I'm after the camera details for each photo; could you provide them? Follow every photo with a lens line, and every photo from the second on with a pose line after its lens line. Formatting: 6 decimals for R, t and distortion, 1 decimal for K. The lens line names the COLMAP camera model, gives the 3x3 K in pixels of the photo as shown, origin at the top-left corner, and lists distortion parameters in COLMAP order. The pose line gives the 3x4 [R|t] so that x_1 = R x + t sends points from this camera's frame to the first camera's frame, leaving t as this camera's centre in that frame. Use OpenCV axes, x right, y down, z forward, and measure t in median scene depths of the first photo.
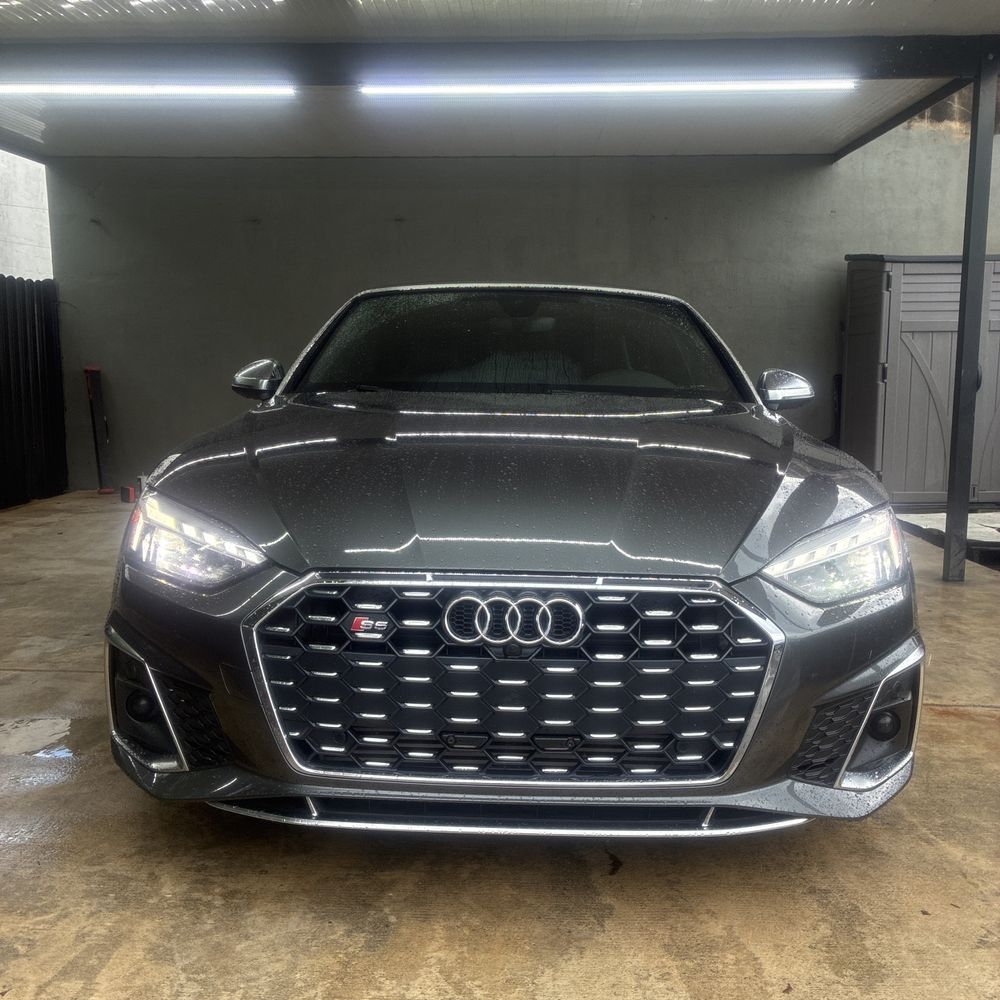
lens RADIAL K [[1017.5, 0, 500.0], [0, 1017.5, 500.0], [0, 0, 1]] dist [0.019468, -0.006085]
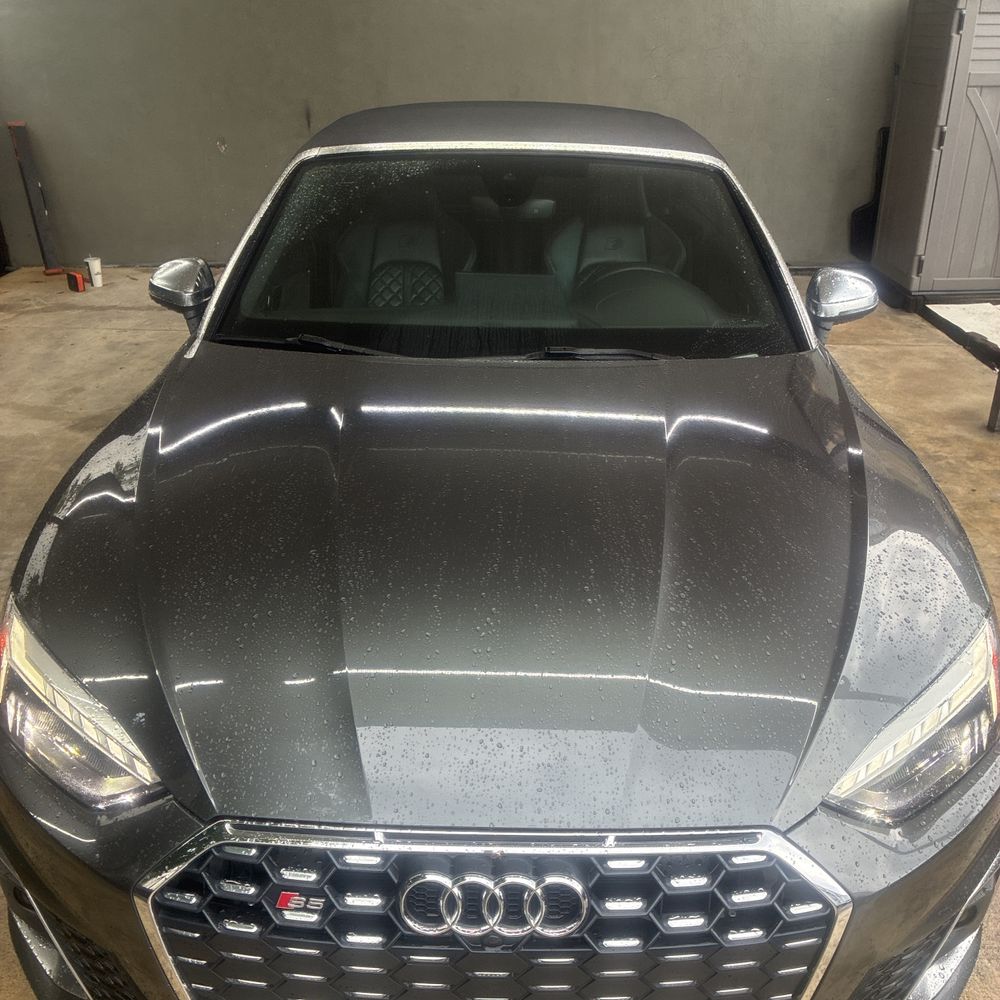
lens RADIAL K [[1017.5, 0, 500.0], [0, 1017.5, 500.0], [0, 0, 1]] dist [0.019468, -0.006085]
pose [[0.999970, -0.007710, 0.000602, 0.019138], [0.007167, 0.953153, 0.302404, -0.372242], [-0.002906, -0.302390, 0.953180, 0.364228]]
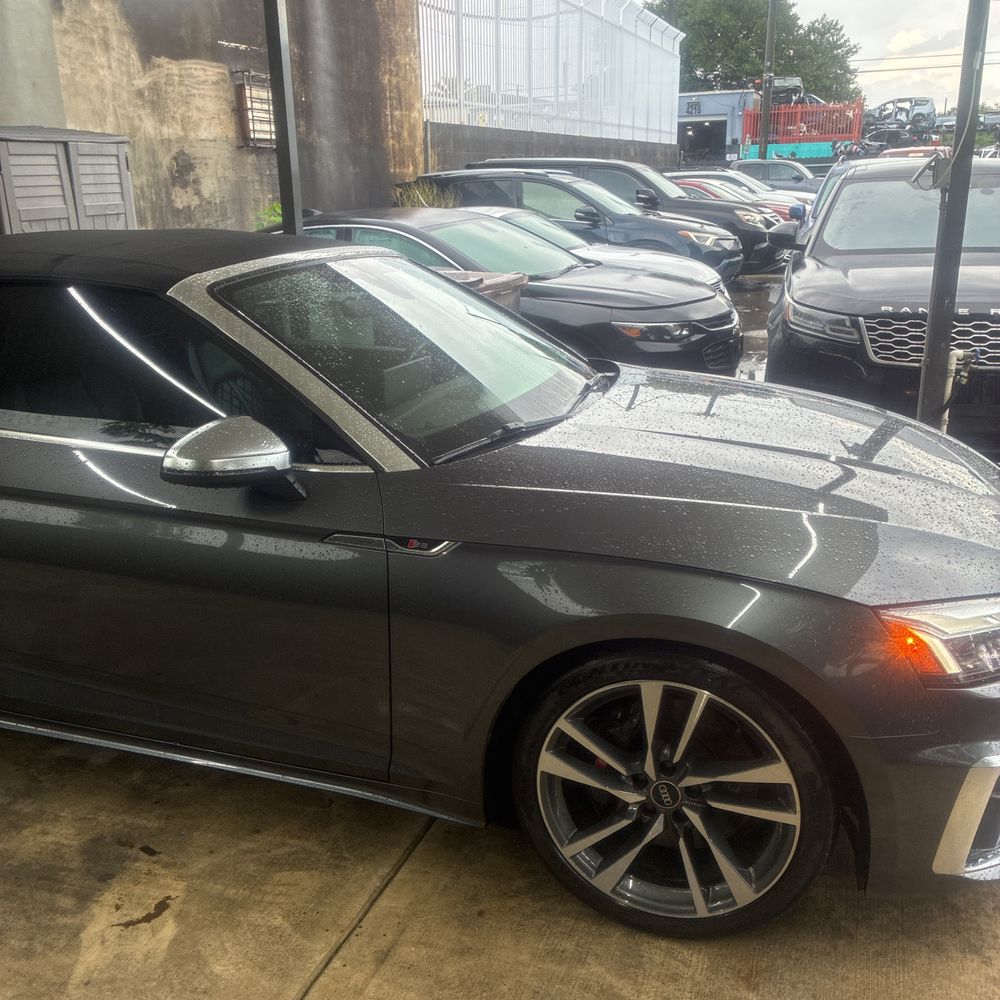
lens RADIAL K [[1017.5, 0, 500.0], [0, 1017.5, 500.0], [0, 0, 1]] dist [0.019468, -0.006085]
pose [[0.290183, -0.300509, 0.908564, -1.407989], [0.140699, 0.952496, 0.270102, -0.438805], [-0.946571, 0.049455, 0.318680, 1.254495]]
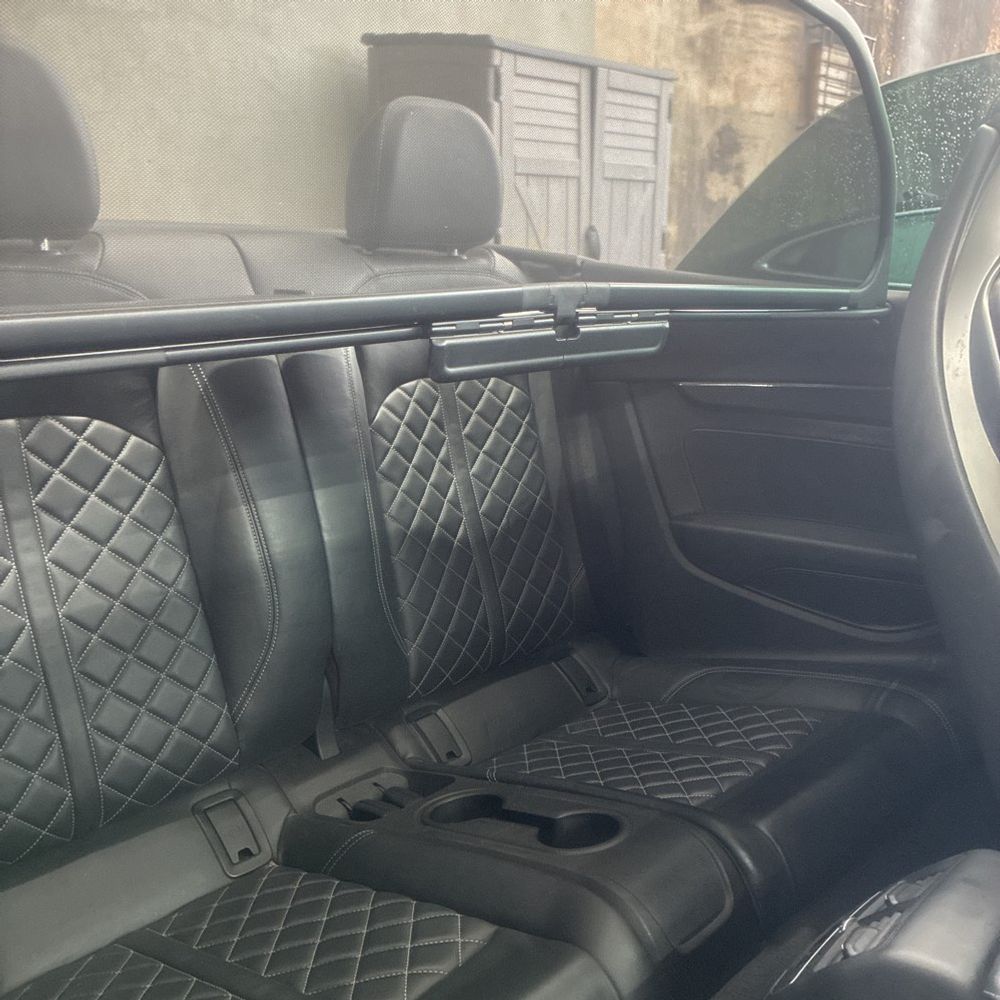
lens RADIAL K [[1017.3, 0, 503.0], [0, 1017.3, 514.0], [0, 0, 1]] dist [0.014335, -0.007496]
pose [[0.676595, -0.194105, 0.710311, -0.316172], [0.085117, 0.978781, 0.186392, -0.304654], [-0.731419, -0.065653, 0.678760, 2.198061]]
